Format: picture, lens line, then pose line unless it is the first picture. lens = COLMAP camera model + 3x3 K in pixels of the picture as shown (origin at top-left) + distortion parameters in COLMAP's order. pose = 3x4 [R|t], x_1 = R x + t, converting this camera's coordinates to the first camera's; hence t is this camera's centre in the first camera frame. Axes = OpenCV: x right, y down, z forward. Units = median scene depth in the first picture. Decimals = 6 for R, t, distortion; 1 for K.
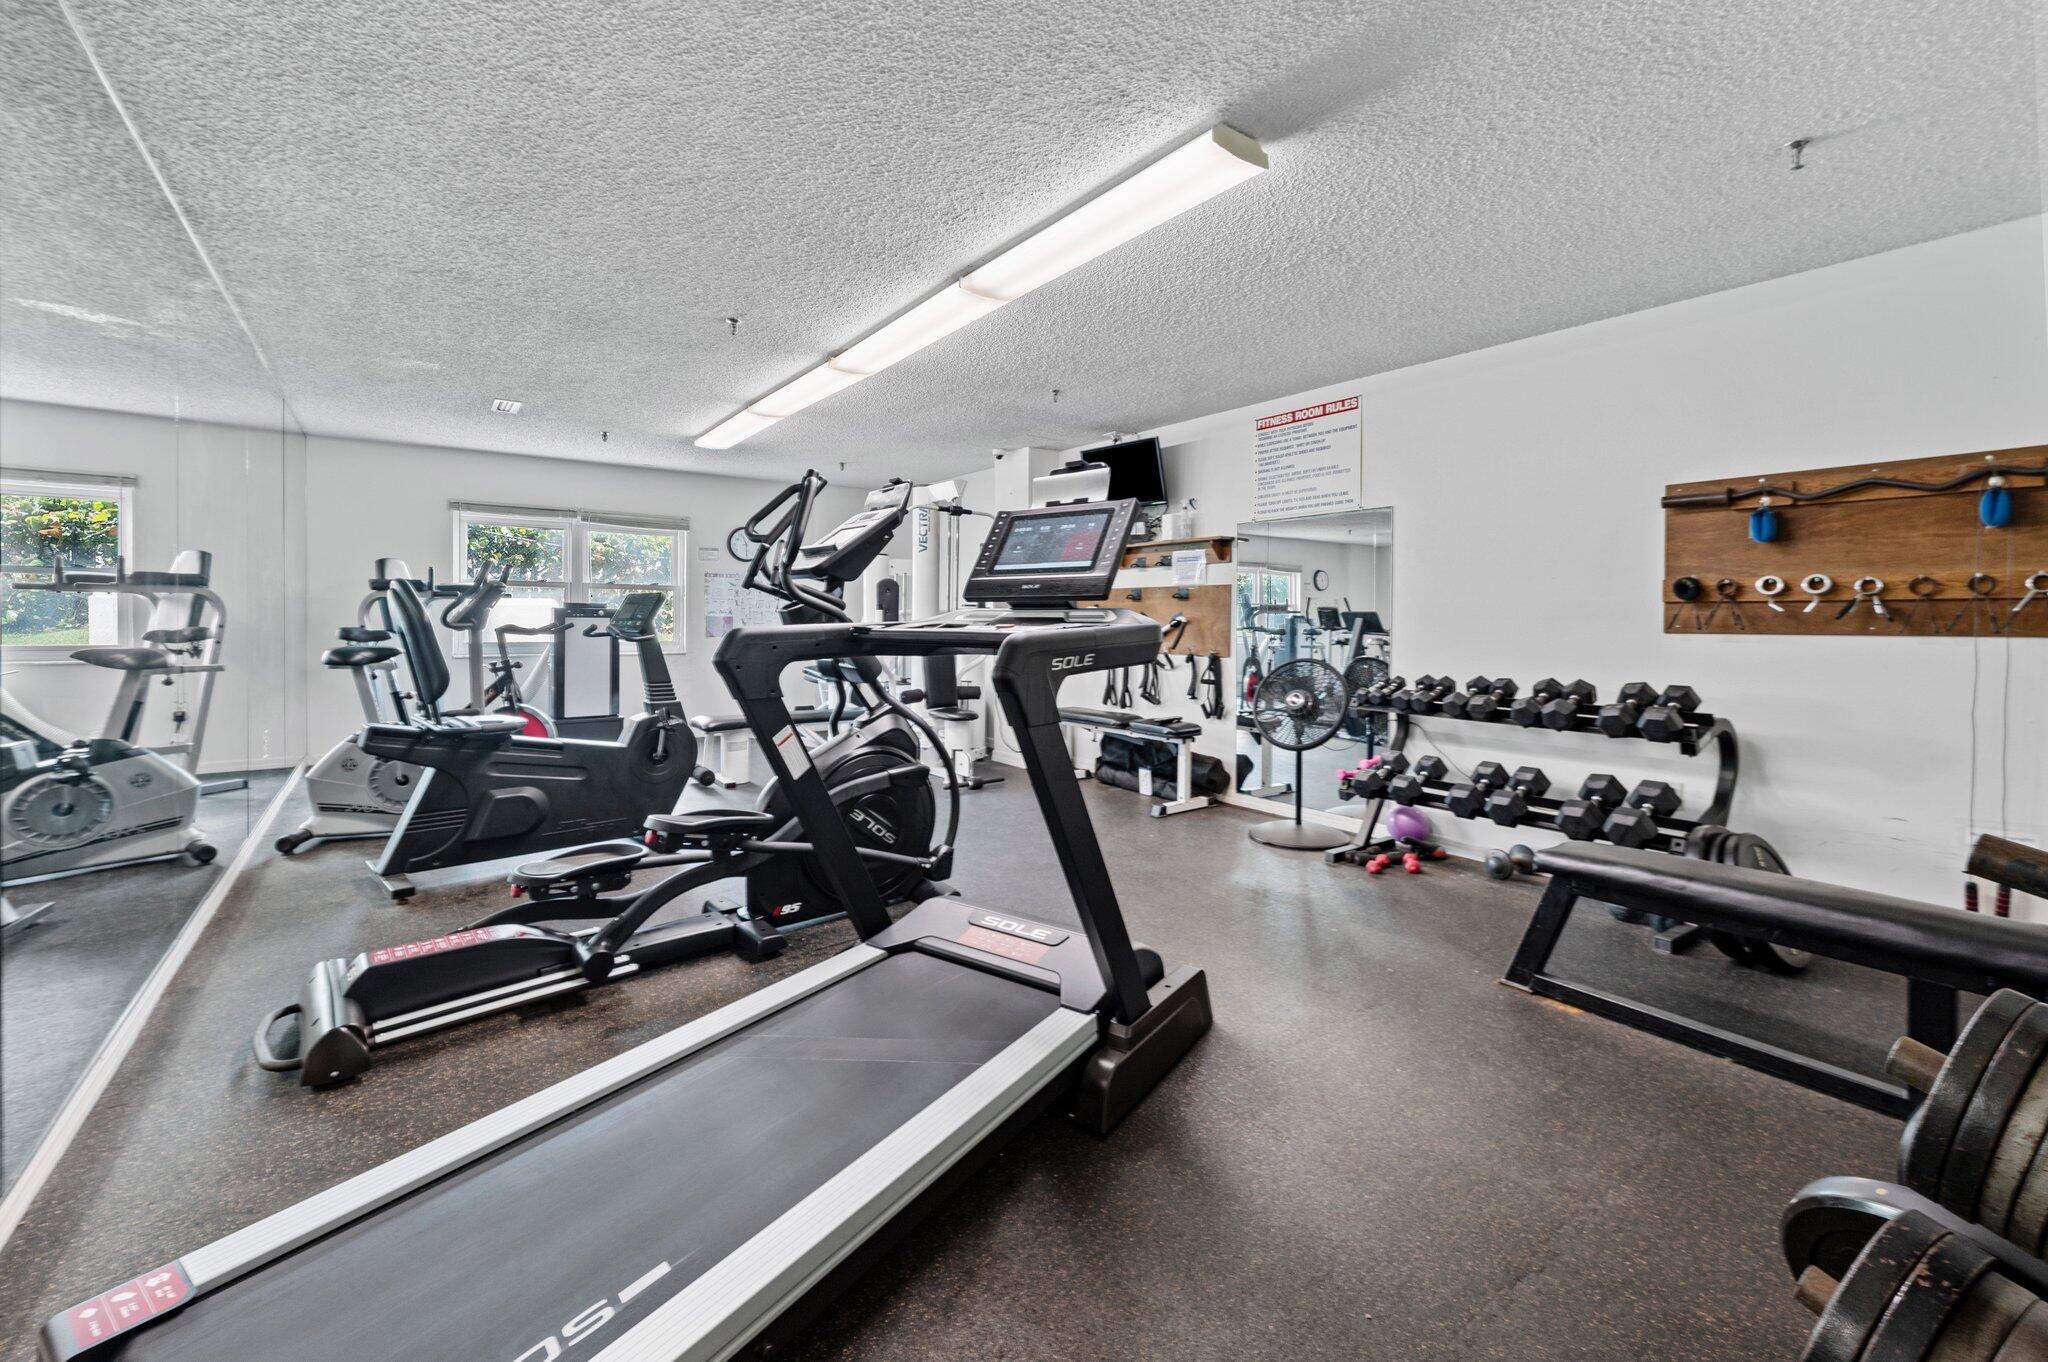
lens RADIAL K [[844.1, 0, 1023.5], [0, 844.1, 648.7], [0, 0, 1]] dist [0.000727, -0.000032]
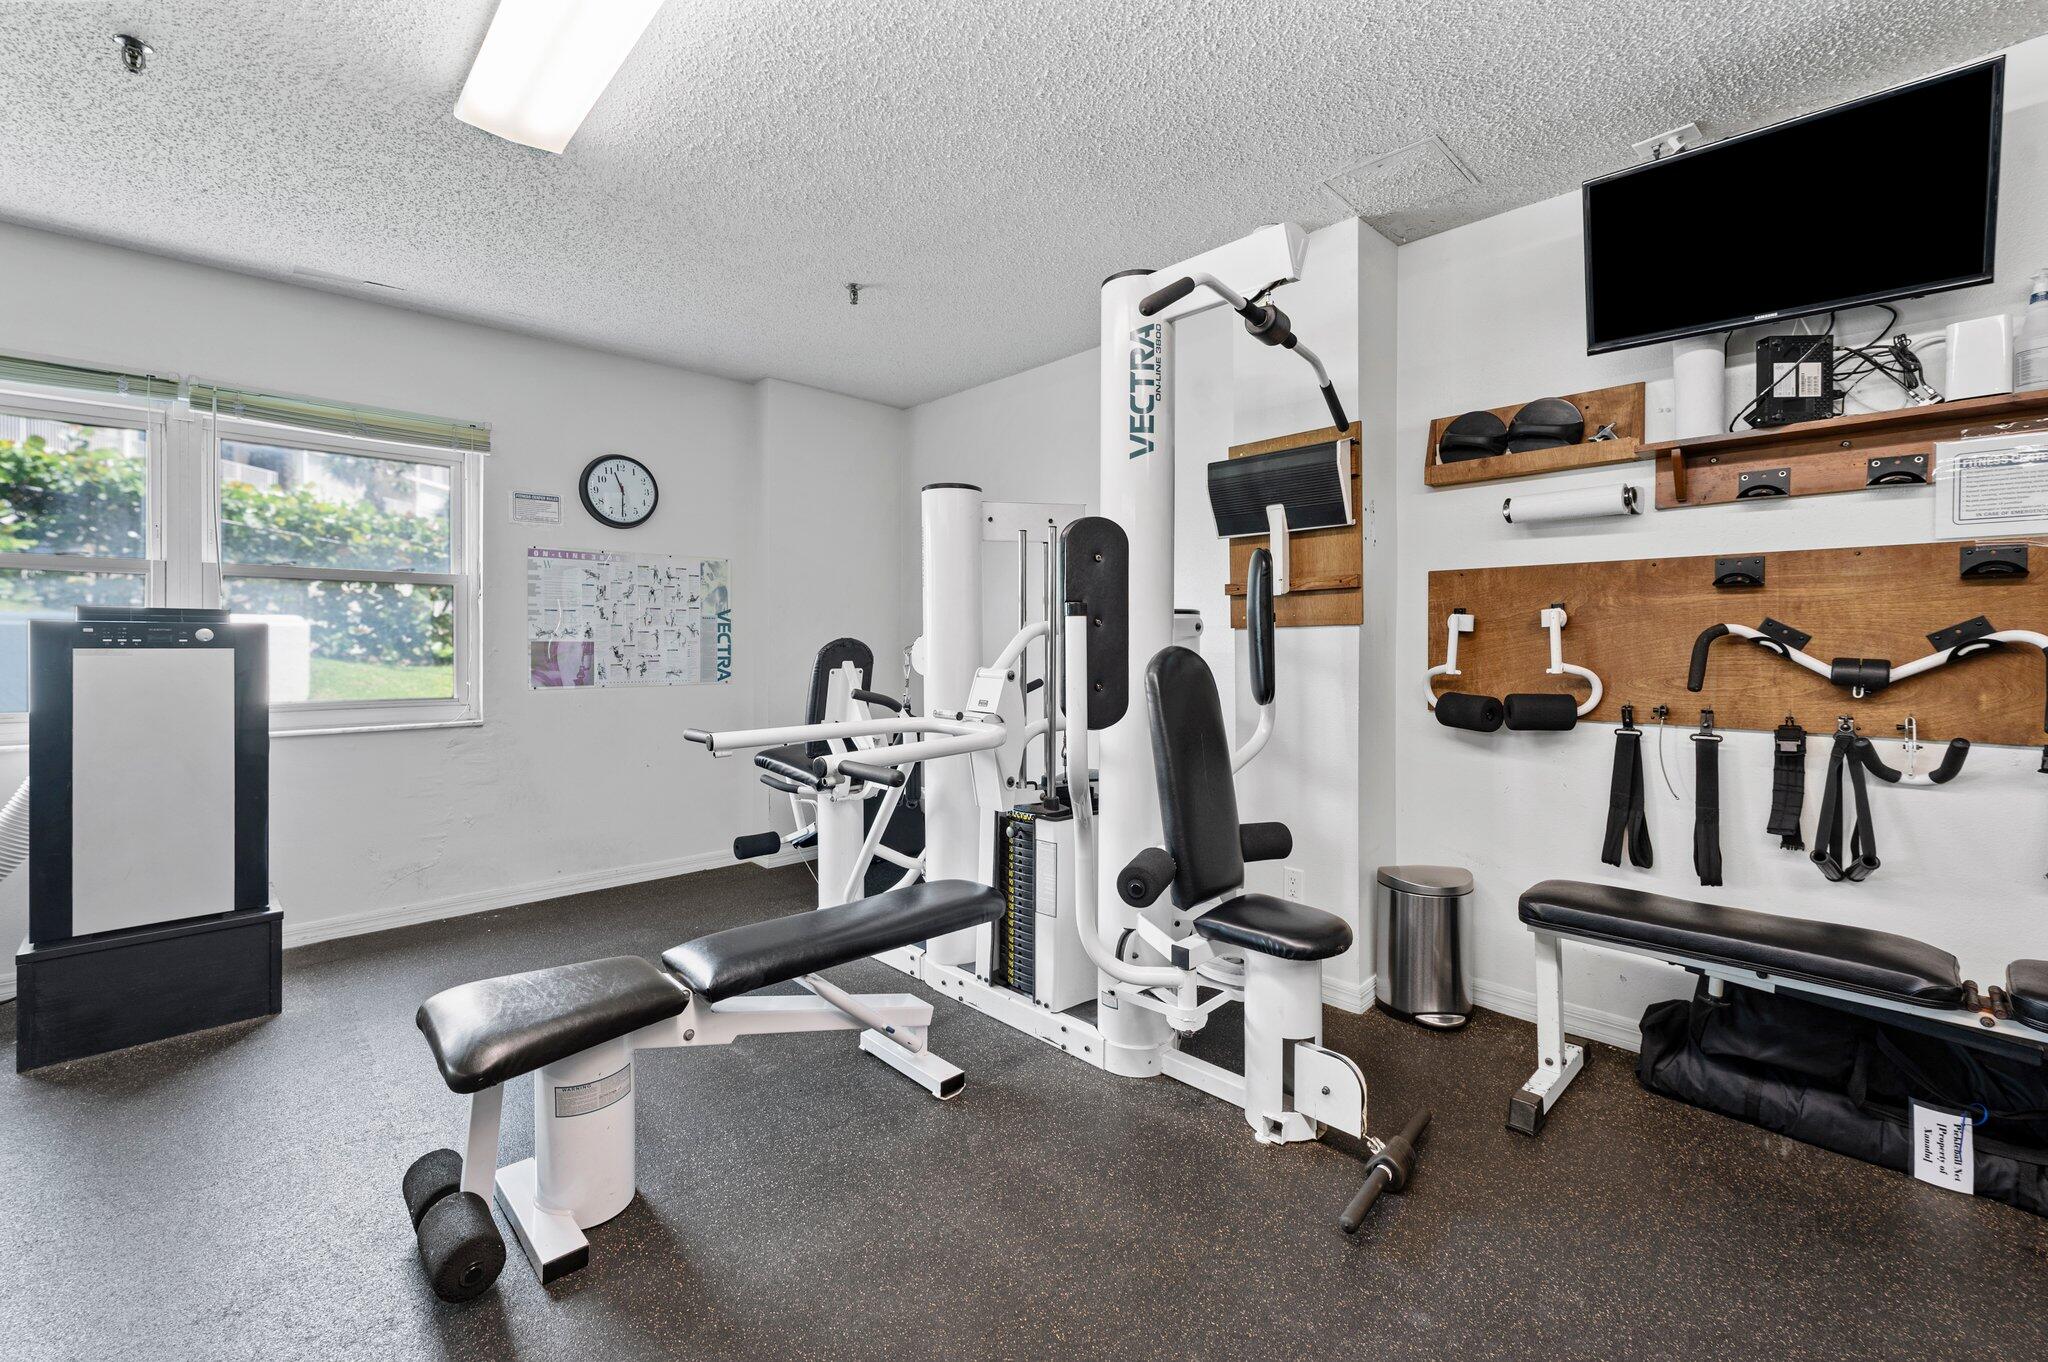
lens RADIAL K [[844.1, 0, 1023.5], [0, 844.1, 648.7], [0, 0, 1]] dist [0.000727, -0.000032]
pose [[0.991365, -0.008921, 0.130829, -0.228344], [0.012421, 0.999586, -0.025966, -0.025736], [-0.130544, 0.027367, 0.991065, 0.685742]]
